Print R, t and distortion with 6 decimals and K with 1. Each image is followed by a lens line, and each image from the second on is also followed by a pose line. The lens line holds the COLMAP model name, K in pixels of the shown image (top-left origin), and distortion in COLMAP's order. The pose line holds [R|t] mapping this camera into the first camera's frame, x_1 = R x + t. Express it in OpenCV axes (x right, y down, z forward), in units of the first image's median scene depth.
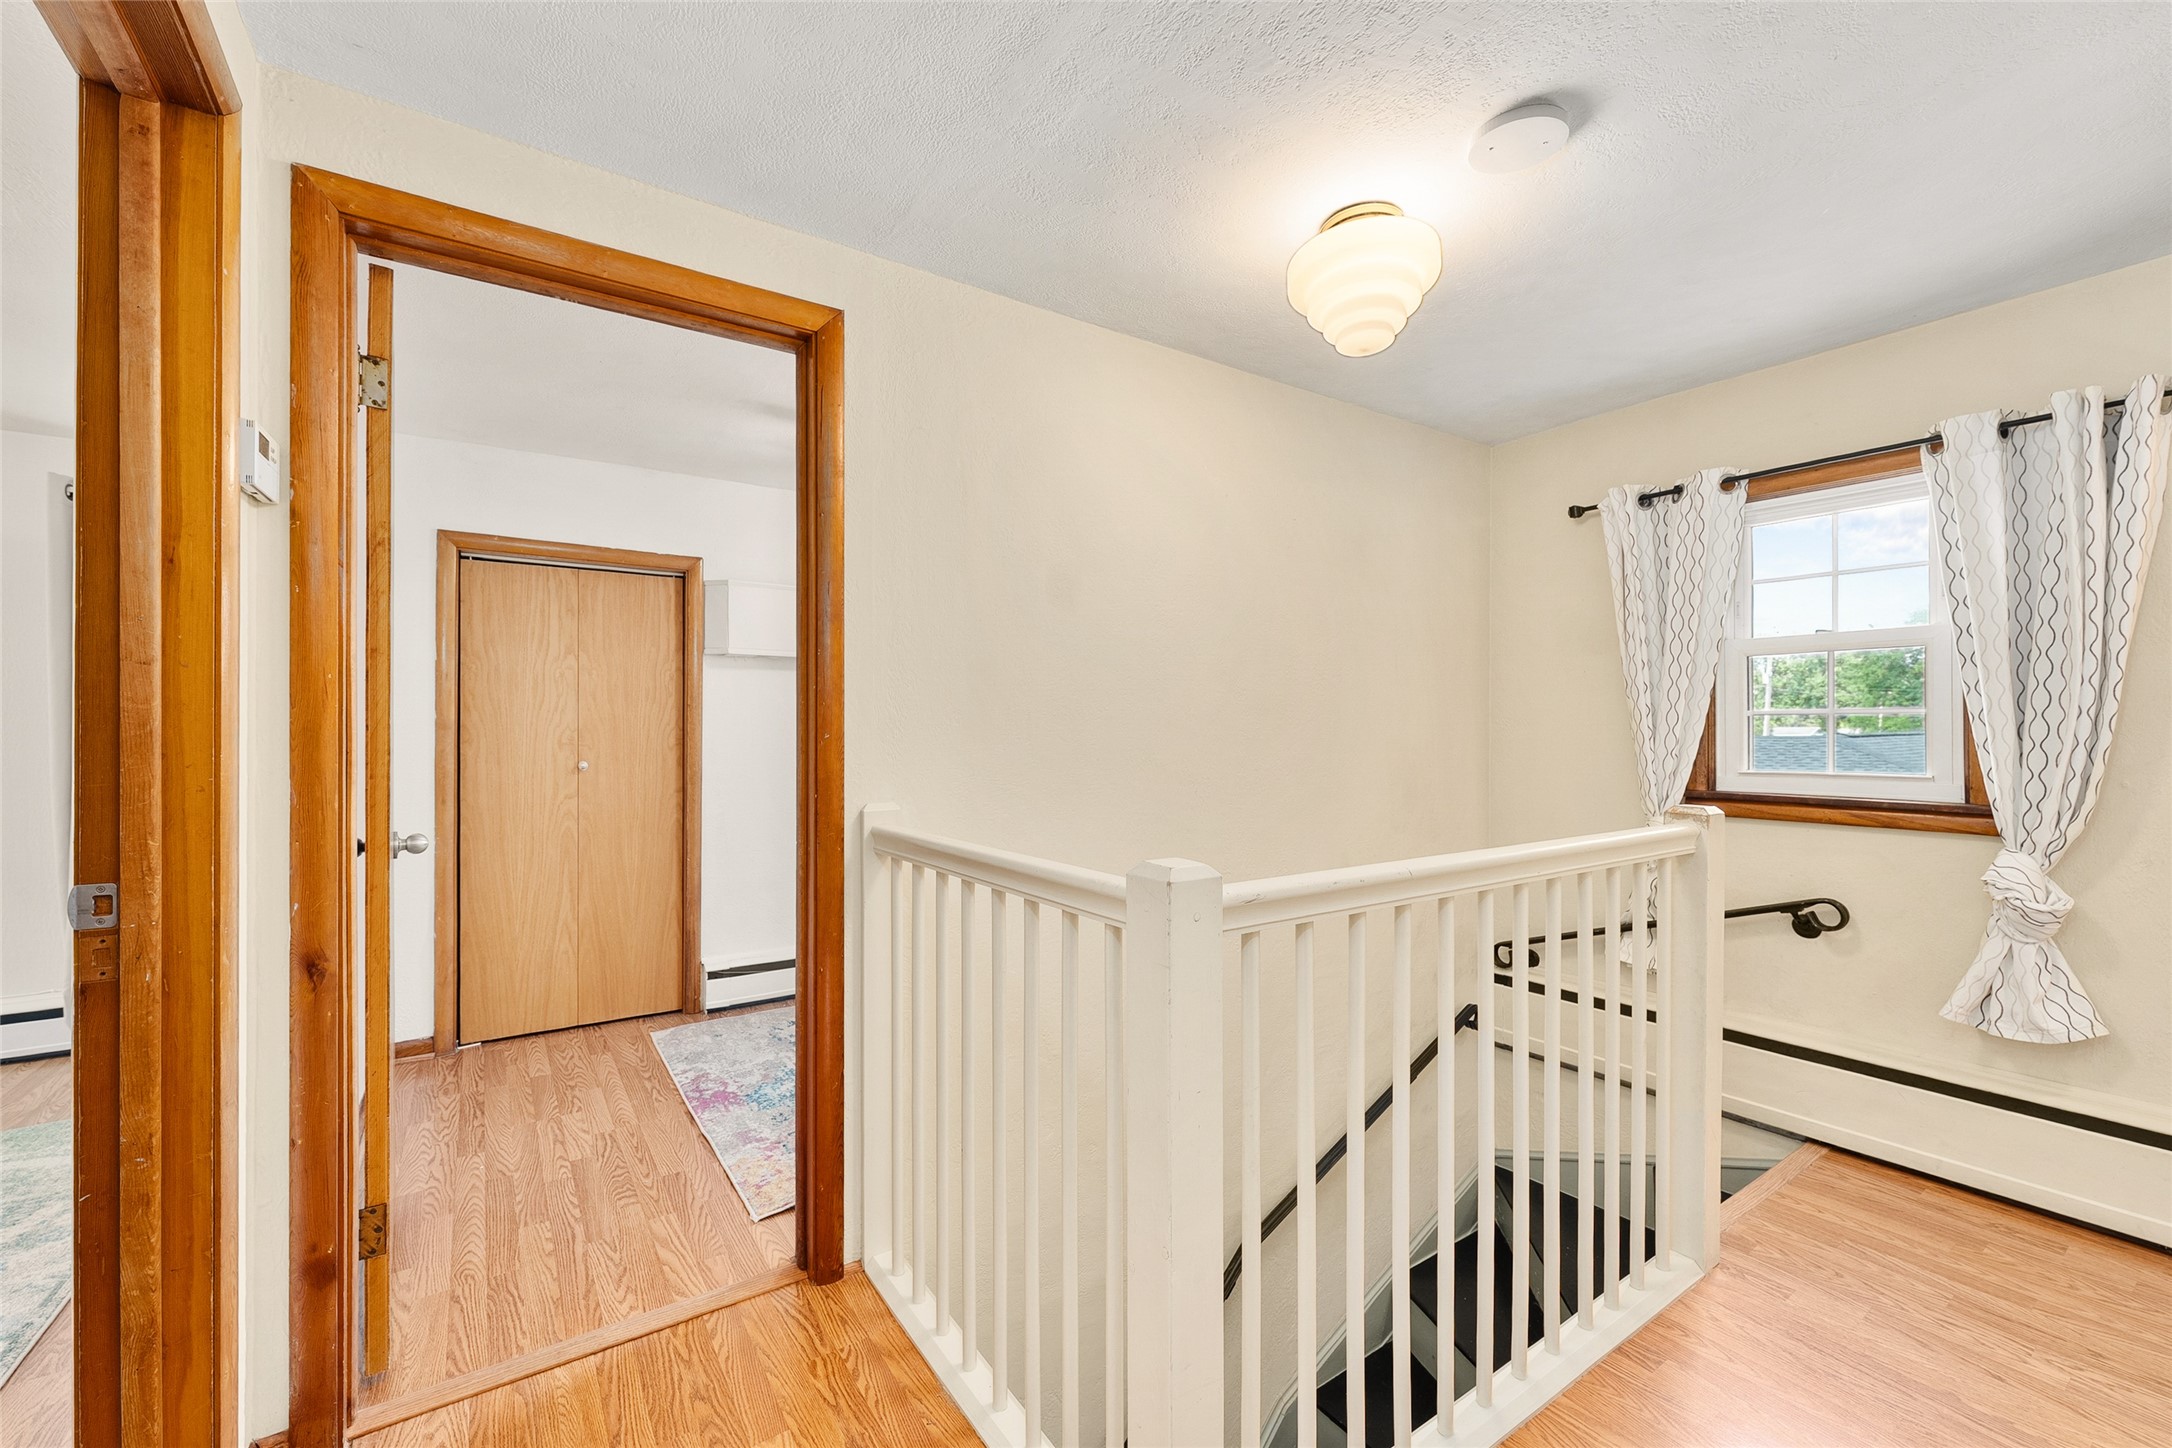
lens RADIAL K [[880.5, 0, 1081.7], [0, 880.5, 725.9], [0, 0, 1]] dist [-0.000493, -0.000666]
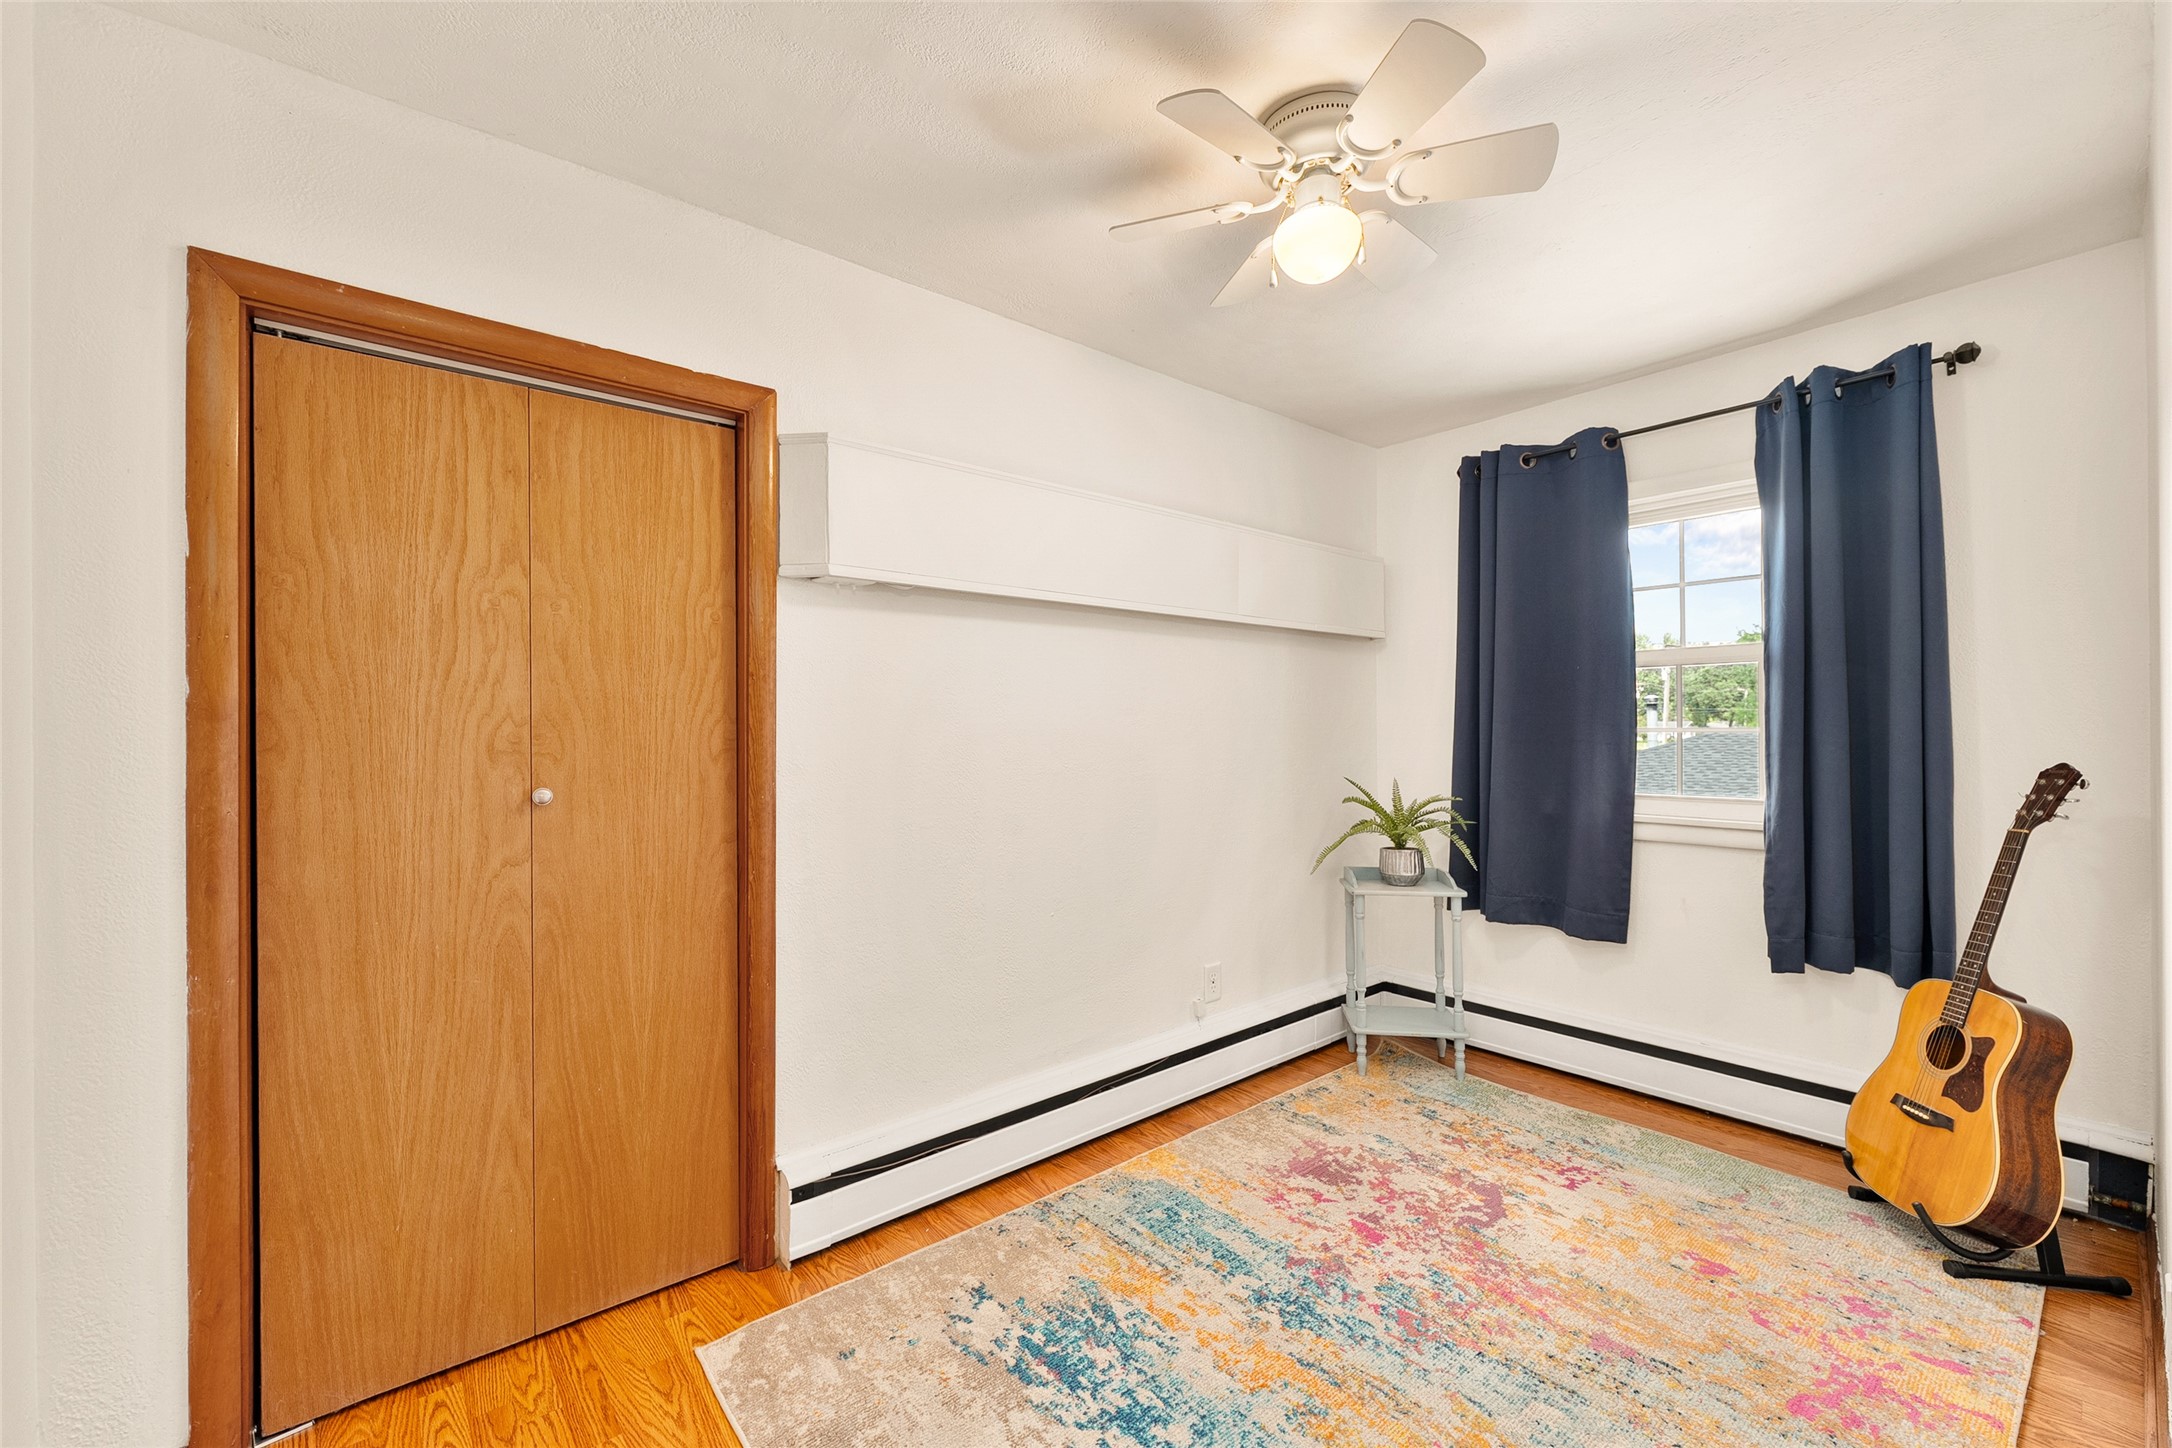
lens RADIAL K [[880.5, 0, 1089.5], [0, 880.5, 727.2], [0, 0, 1]] dist [-0.000493, -0.000666]
pose [[0.995313, -0.006364, 0.096501, -0.316686], [0.006166, 0.999978, 0.002354, 0.008151], [-0.096514, -0.001748, 0.995330, 0.495289]]
